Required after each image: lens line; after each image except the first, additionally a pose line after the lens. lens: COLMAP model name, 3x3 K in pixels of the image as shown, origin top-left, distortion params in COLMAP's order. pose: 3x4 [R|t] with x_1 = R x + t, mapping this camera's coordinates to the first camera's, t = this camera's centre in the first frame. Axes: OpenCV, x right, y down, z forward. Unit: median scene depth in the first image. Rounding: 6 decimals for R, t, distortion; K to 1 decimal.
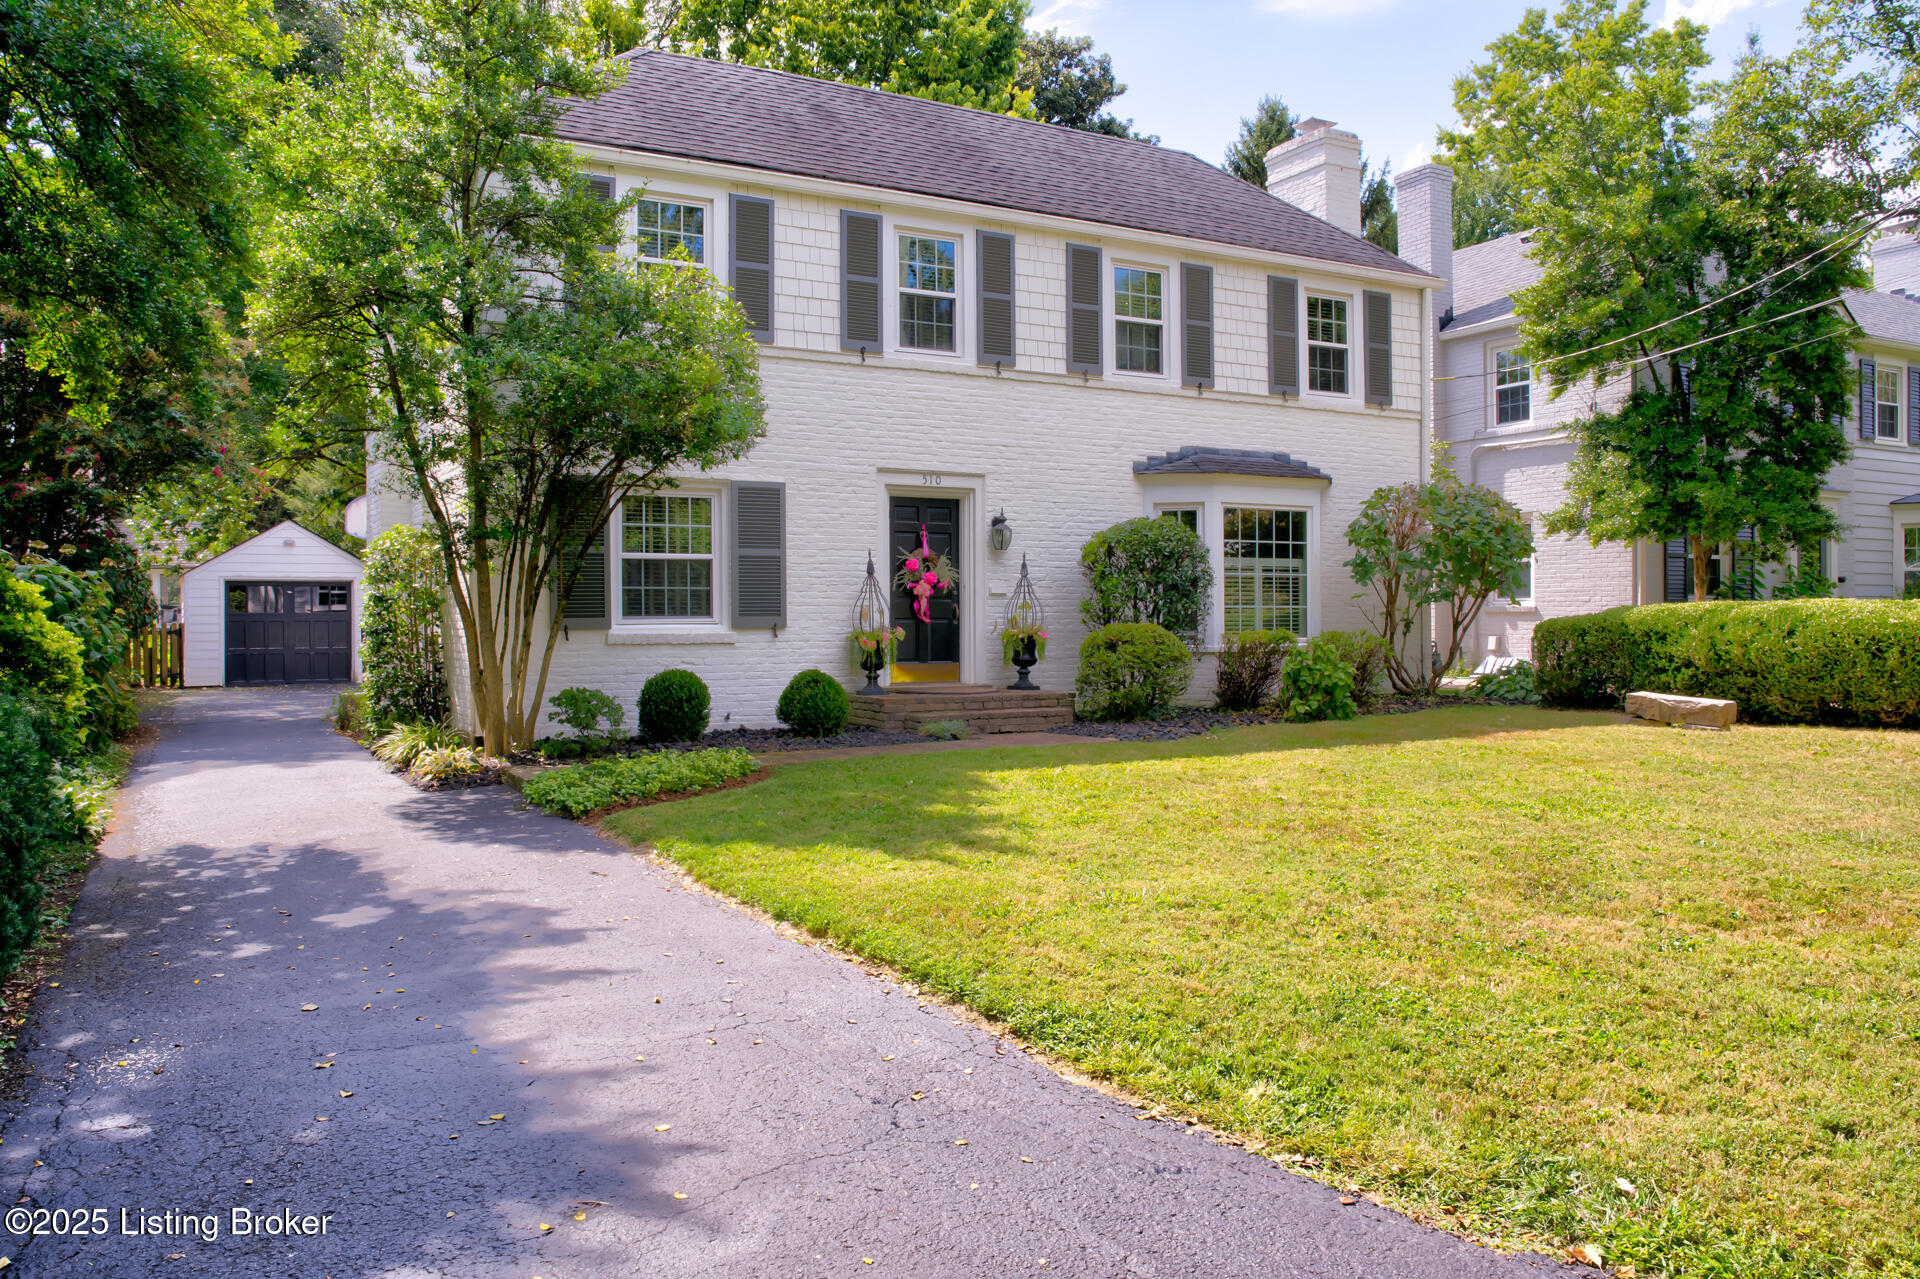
lens RADIAL K [[1428.5, 0, 944.4], [0, 1428.5, 635.8], [0, 0, 1]] dist [-0.030942, 0.003437]
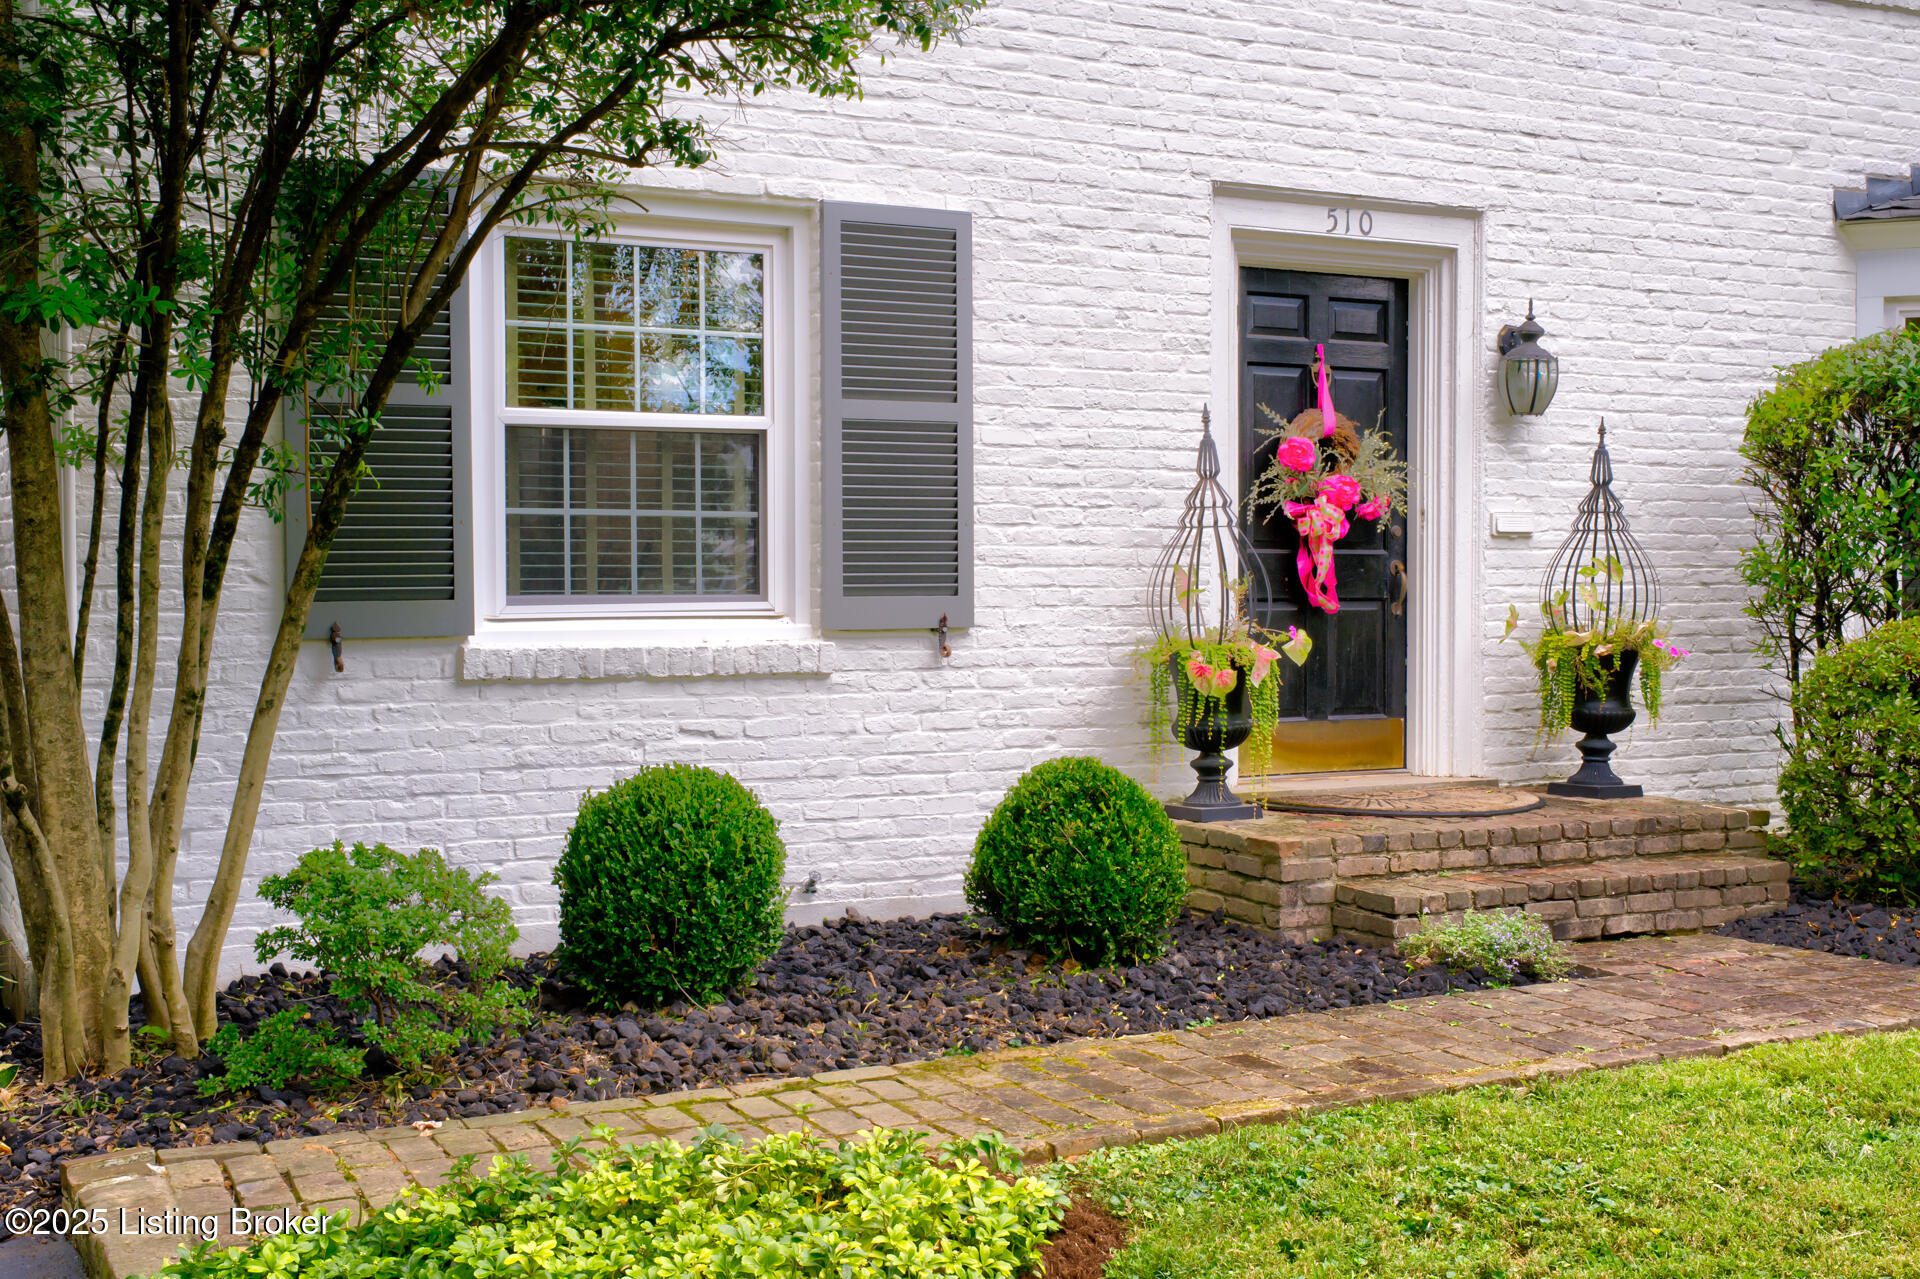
lens RADIAL K [[2251.8, 0, 978.0], [0, 2251.8, 632.3], [0, 0, 1]] dist [0.048197, 0.000000]
pose [[0.999960, 0.002073, -0.008742, -0.099110], [-0.001972, 0.999931, 0.011614, -0.010541], [0.008766, -0.011596, 0.999894, 0.422925]]
